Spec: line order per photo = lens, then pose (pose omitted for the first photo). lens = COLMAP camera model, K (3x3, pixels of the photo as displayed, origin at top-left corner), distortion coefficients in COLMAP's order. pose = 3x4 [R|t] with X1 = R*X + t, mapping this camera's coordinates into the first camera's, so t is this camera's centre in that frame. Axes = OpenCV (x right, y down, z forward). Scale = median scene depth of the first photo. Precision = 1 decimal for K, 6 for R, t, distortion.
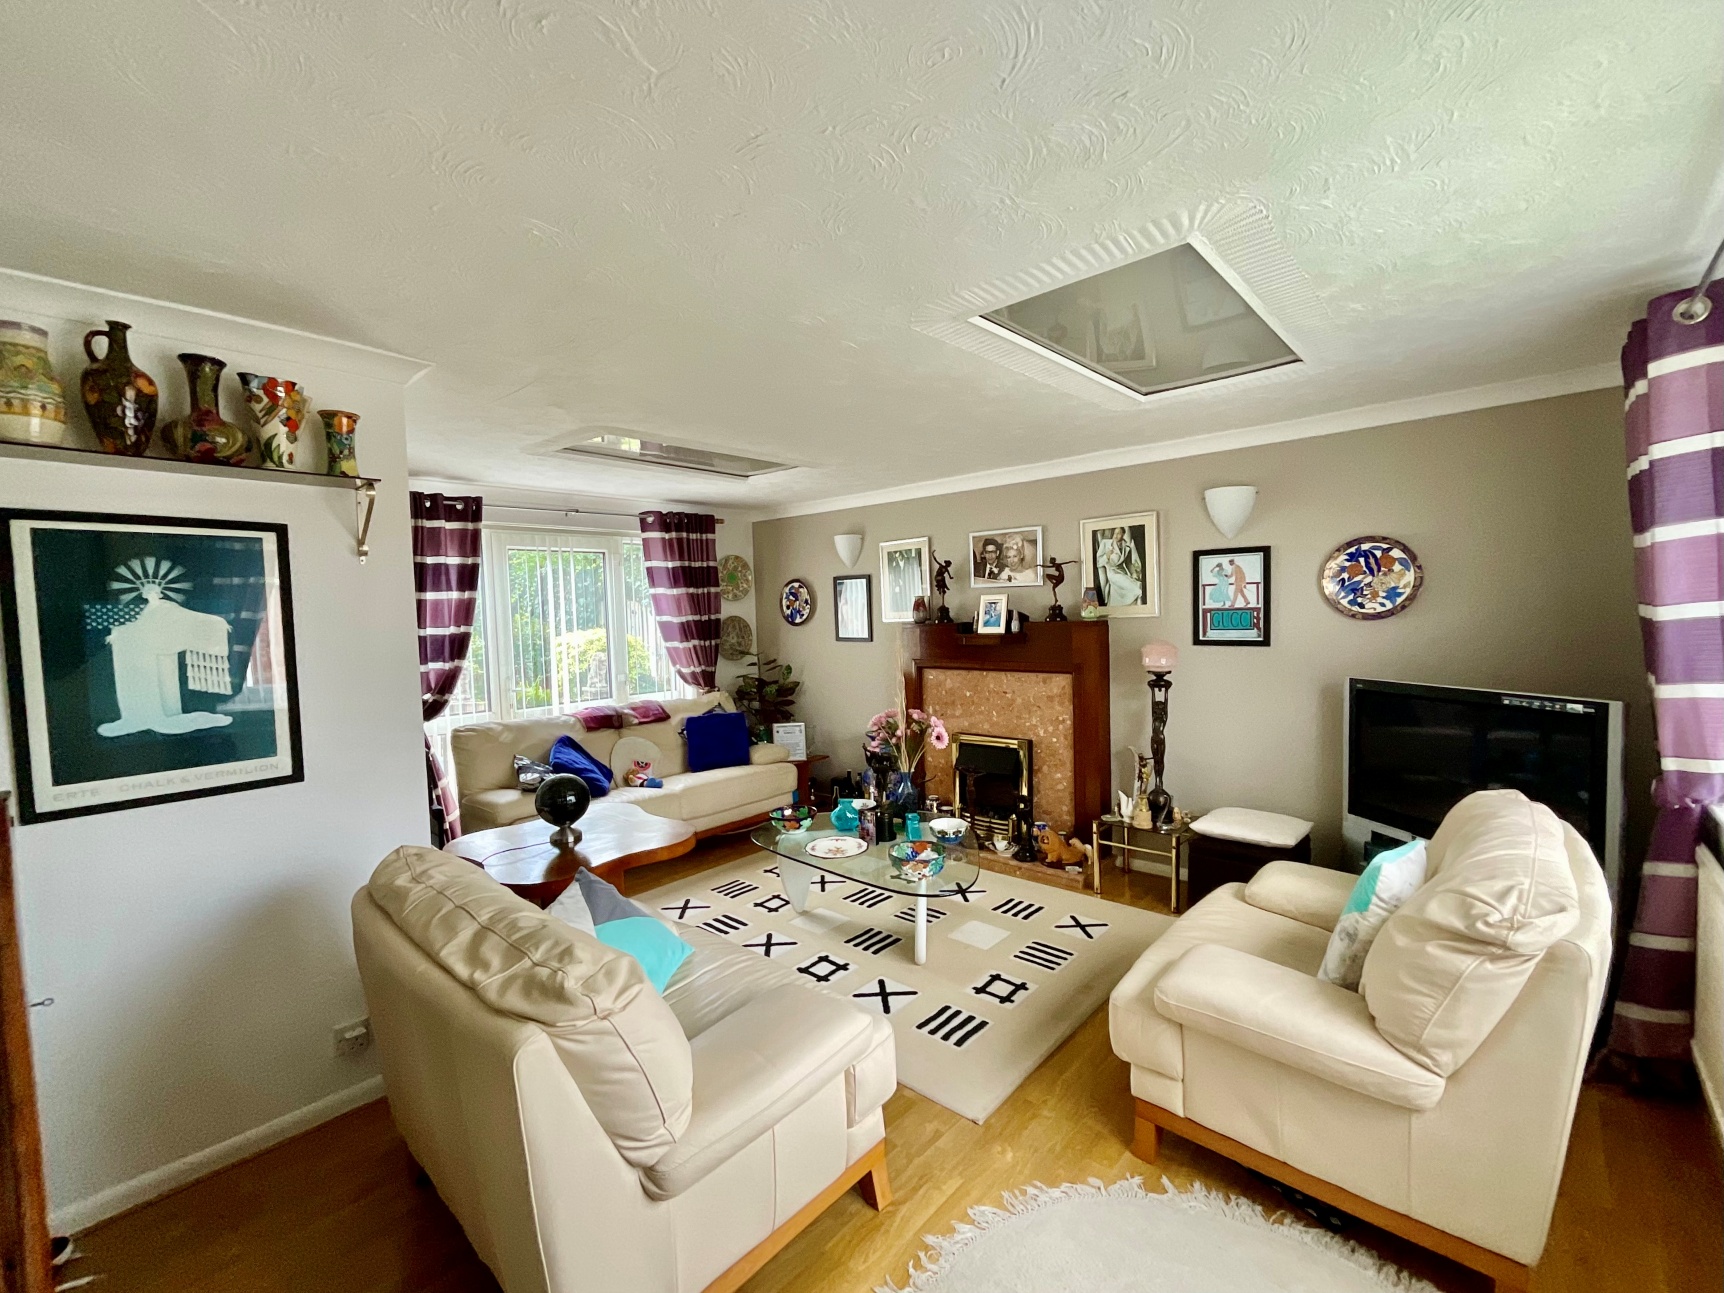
lens RADIAL K [[730.9, 0, 861.4], [0, 730.9, 645.3], [0, 0, 1]] dist [-0.004757, 0.000764]
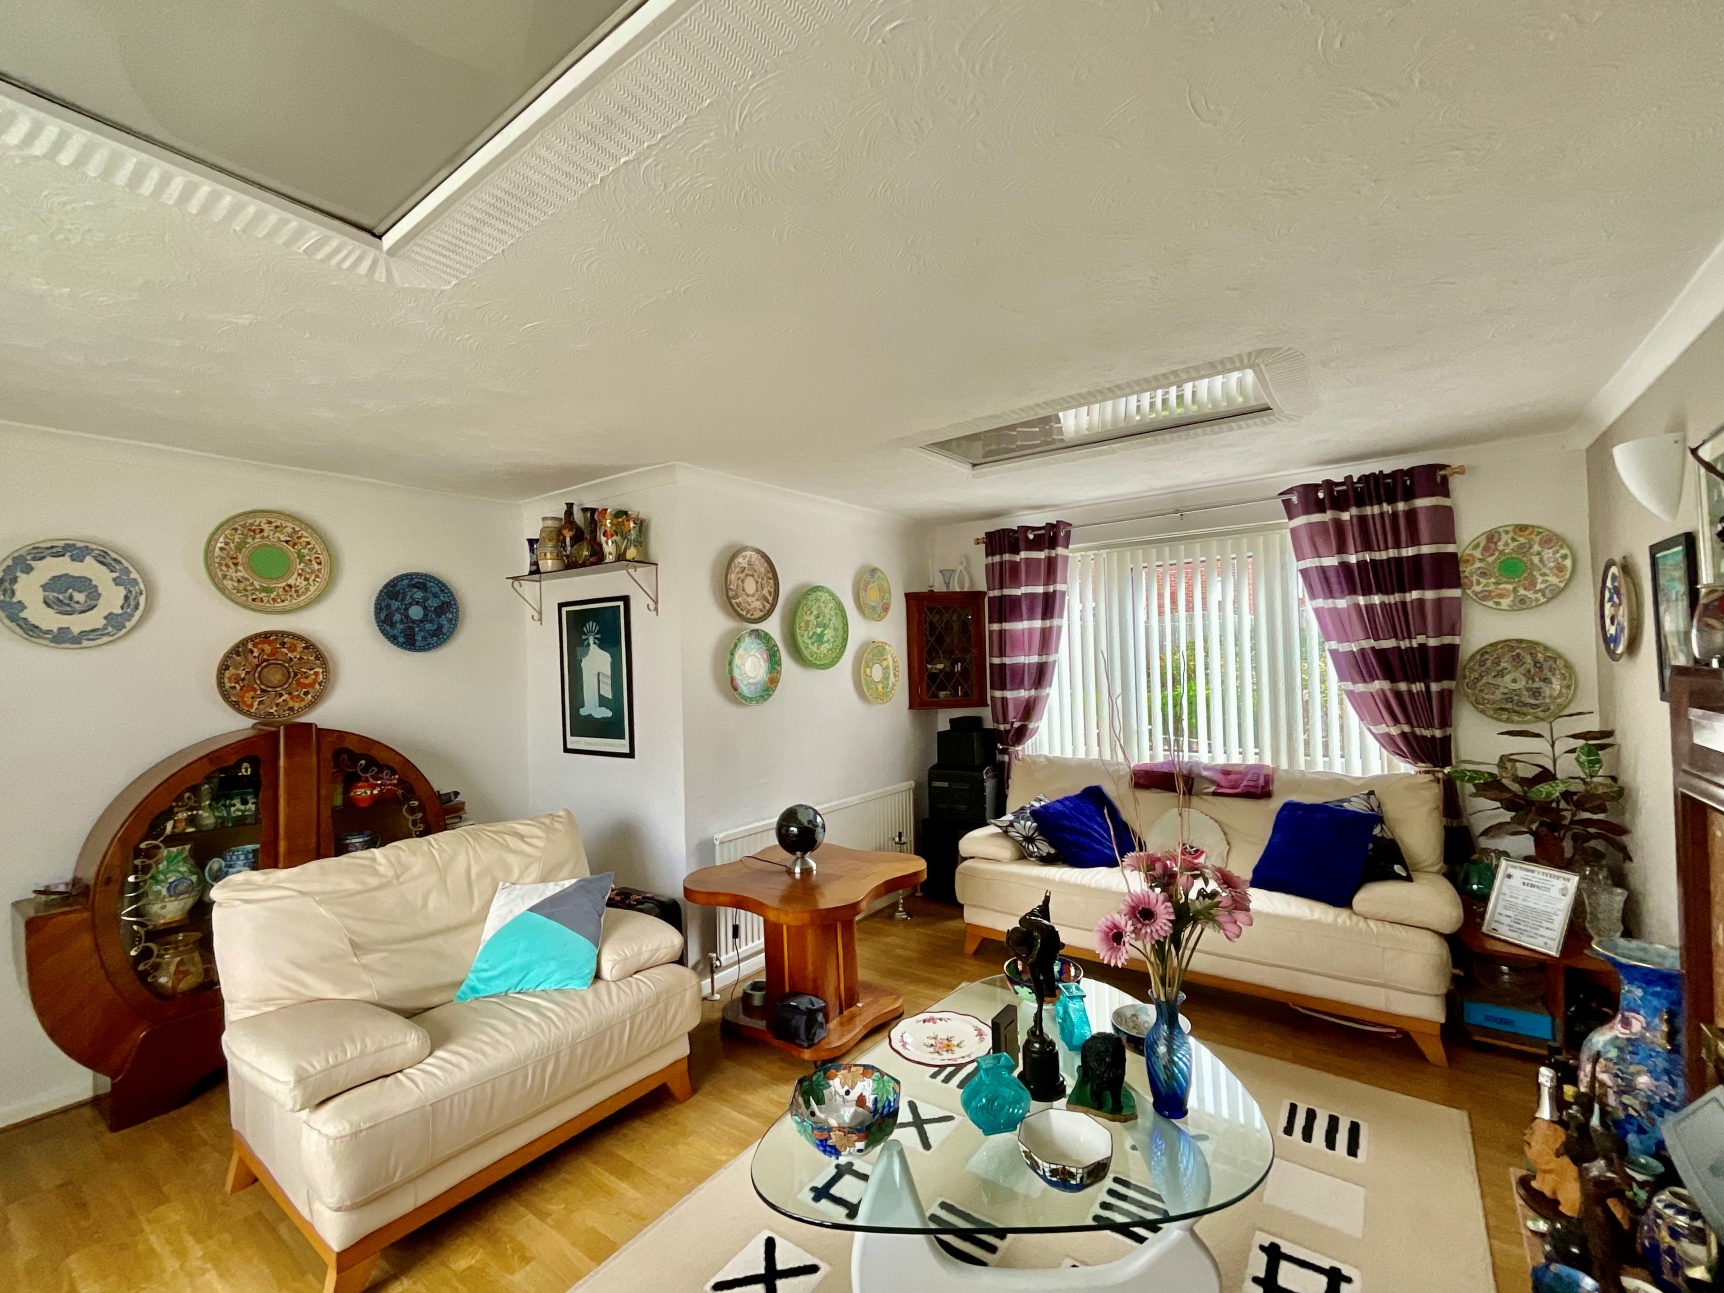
lens RADIAL K [[730.9, 0, 858.0], [0, 730.9, 650.7], [0, 0, 1]] dist [-0.004757, 0.000764]
pose [[0.108218, 0.010267, -0.994074, 0.389328], [-0.024432, 0.999672, 0.007665, -0.031718], [0.993827, 0.023457, 0.108433, 0.608598]]
